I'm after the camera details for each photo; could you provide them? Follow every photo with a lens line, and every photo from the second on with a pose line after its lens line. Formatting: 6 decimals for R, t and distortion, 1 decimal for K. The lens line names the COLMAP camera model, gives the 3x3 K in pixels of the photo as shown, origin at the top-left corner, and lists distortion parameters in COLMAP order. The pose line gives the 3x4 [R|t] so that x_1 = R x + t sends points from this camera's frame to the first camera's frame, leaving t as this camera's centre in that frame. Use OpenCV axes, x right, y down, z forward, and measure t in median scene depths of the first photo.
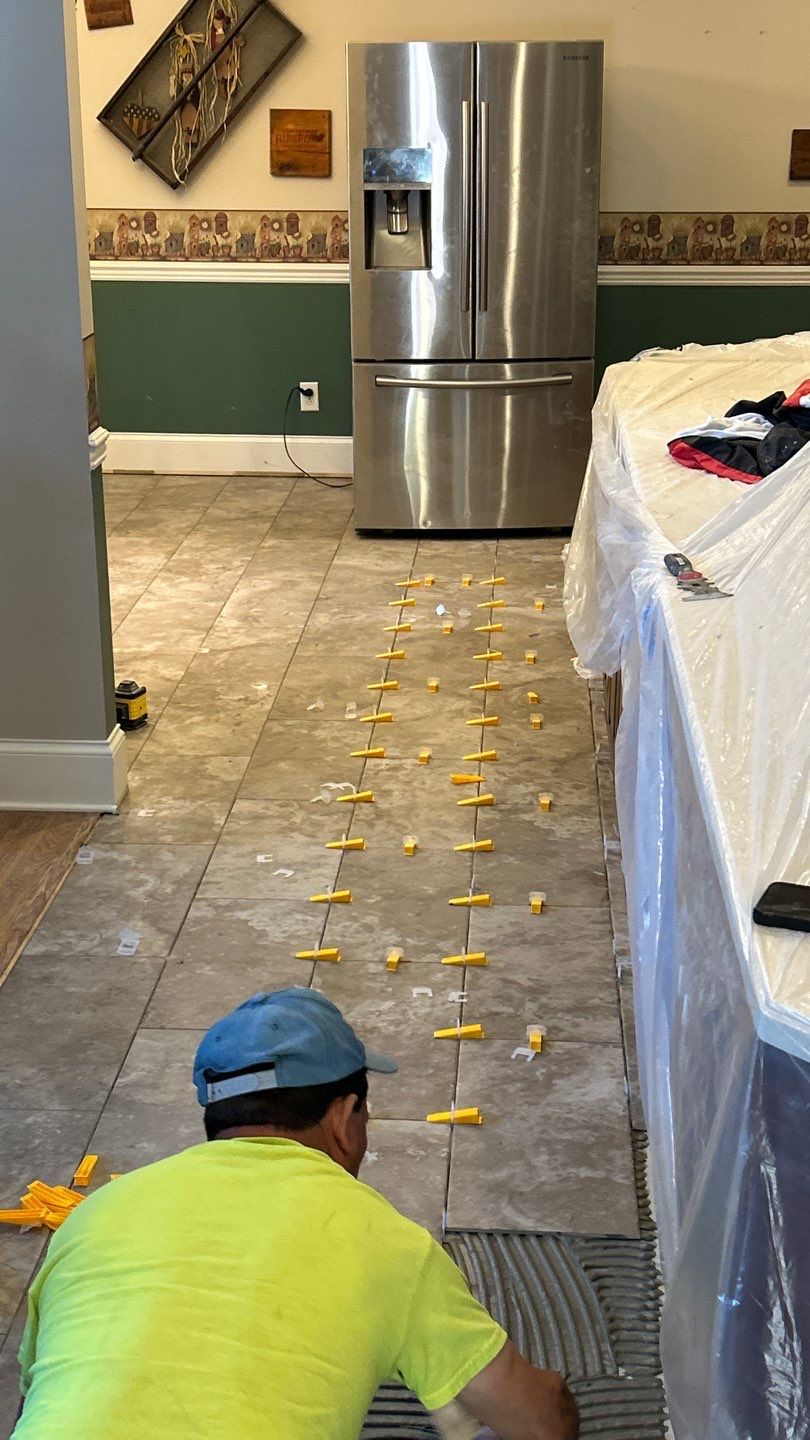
lens RADIAL K [[1932.8, 0, 405.0], [0, 1932.8, 720.0], [0, 0, 1]] dist [0.193937, -0.016111]
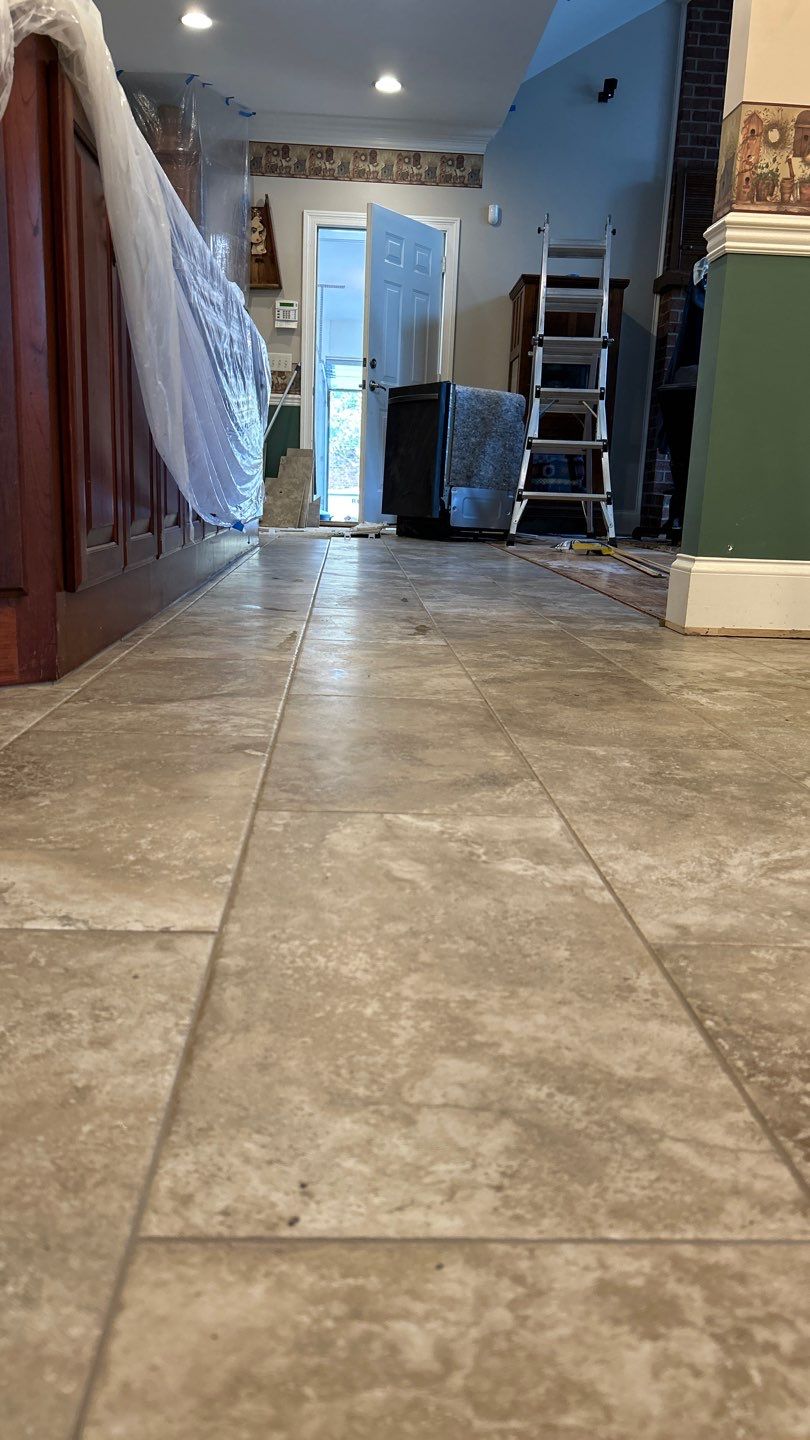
lens RADIAL K [[1077.2, 0, 405.0], [0, 1077.2, 720.0], [0, 0, 1]] dist [0.109137, -0.173343]
pose [[-0.992723, -0.013891, -0.119614, 0.047512], [-0.074005, 0.853975, 0.515024, -0.162774], [0.094993, 0.520128, -0.848789, 1.261573]]
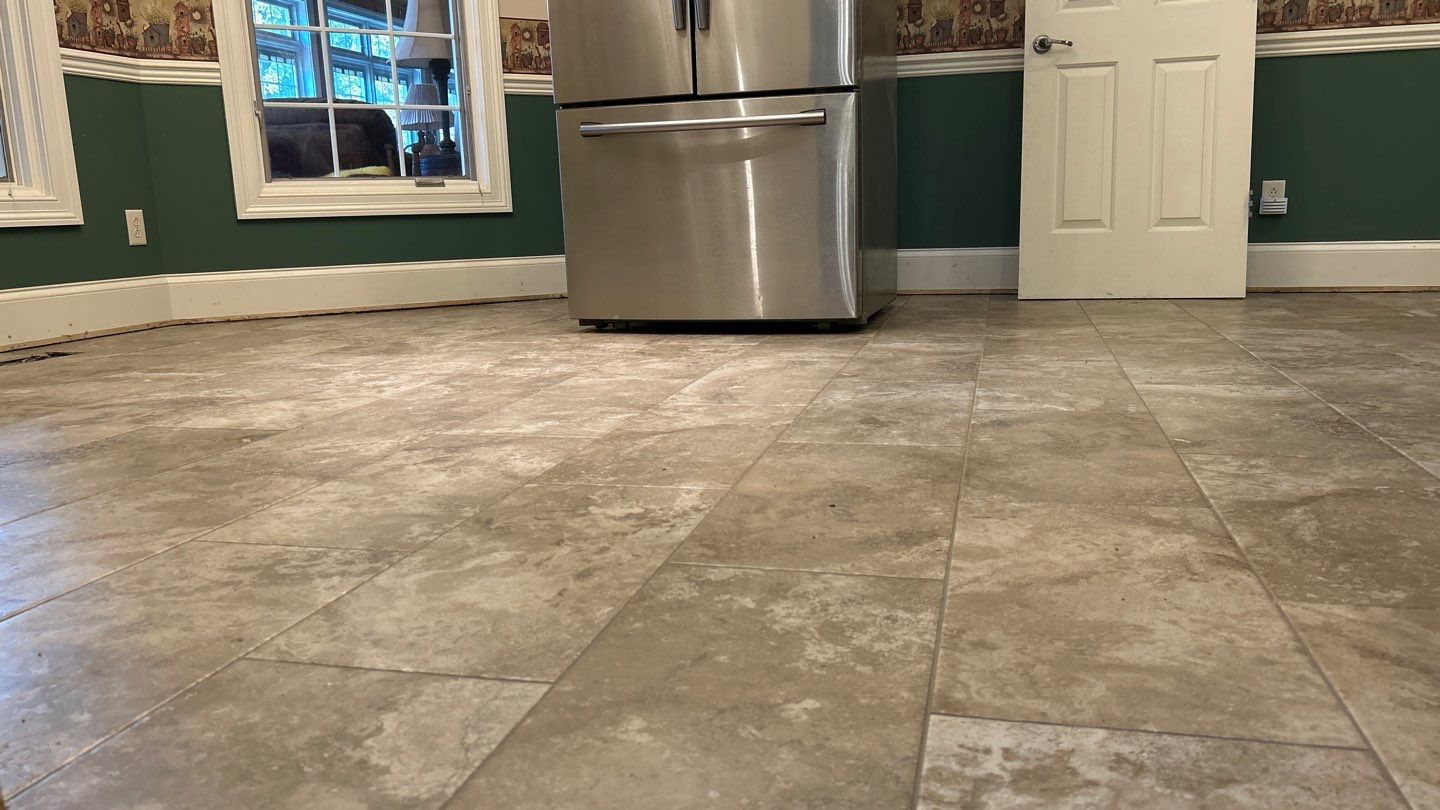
lens RADIAL K [[1077.2, 0, 720.0], [0, 1077.2, 405.0], [0, 0, 1]] dist [0.109137, -0.173343]
pose [[0.982074, 0.007839, -0.188332, -0.018509], [-0.034324, 0.989868, -0.137782, -0.002405], [0.185344, 0.141777, 0.972392, 0.755007]]
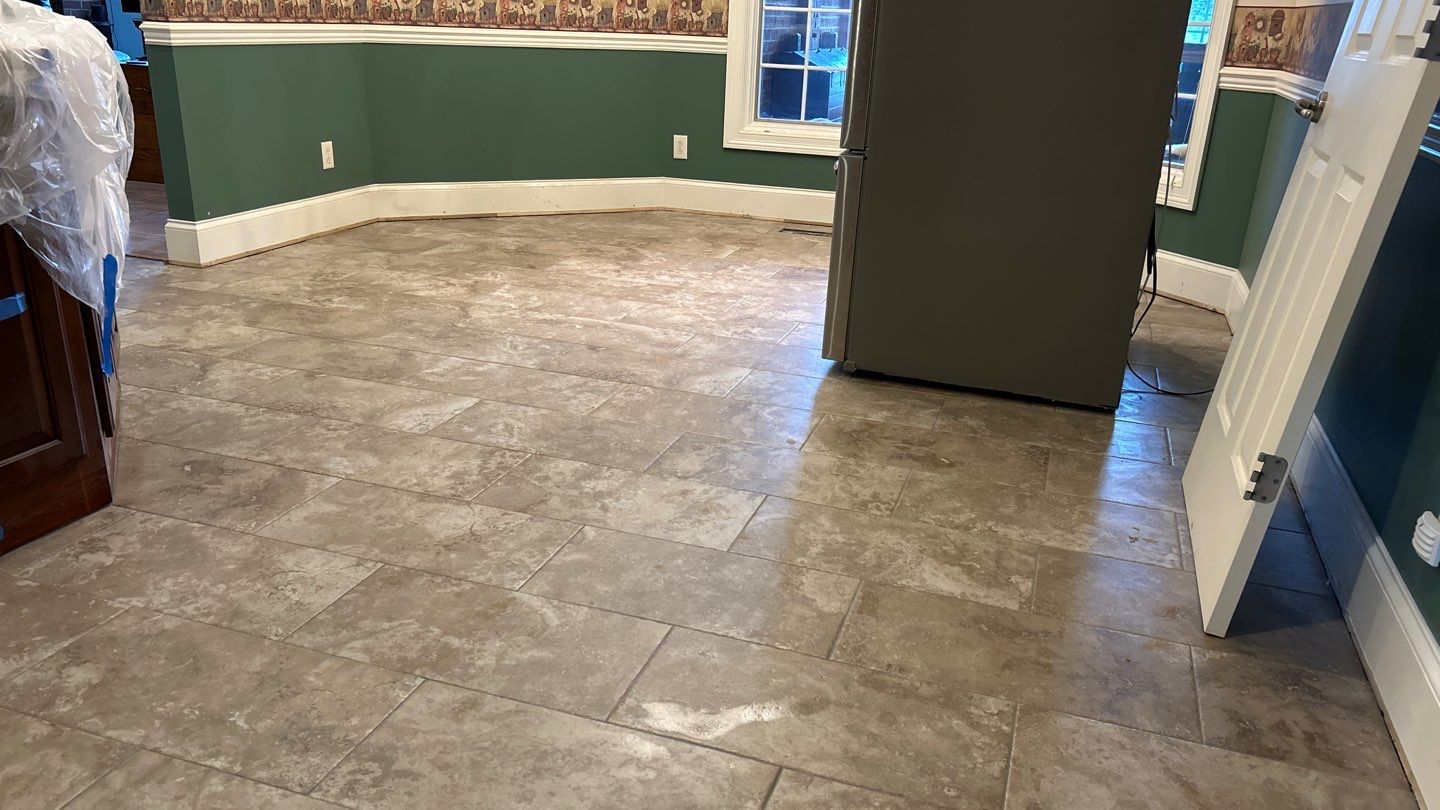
lens RADIAL K [[1077.2, 0, 720.0], [0, 1077.2, 405.0], [0, 0, 1]] dist [0.109137, -0.173343]
pose [[-0.257993, 0.318707, -0.912067, 0.513117], [-0.351490, 0.848374, 0.395875, -0.319419], [0.899941, 0.422715, -0.106852, 1.322090]]
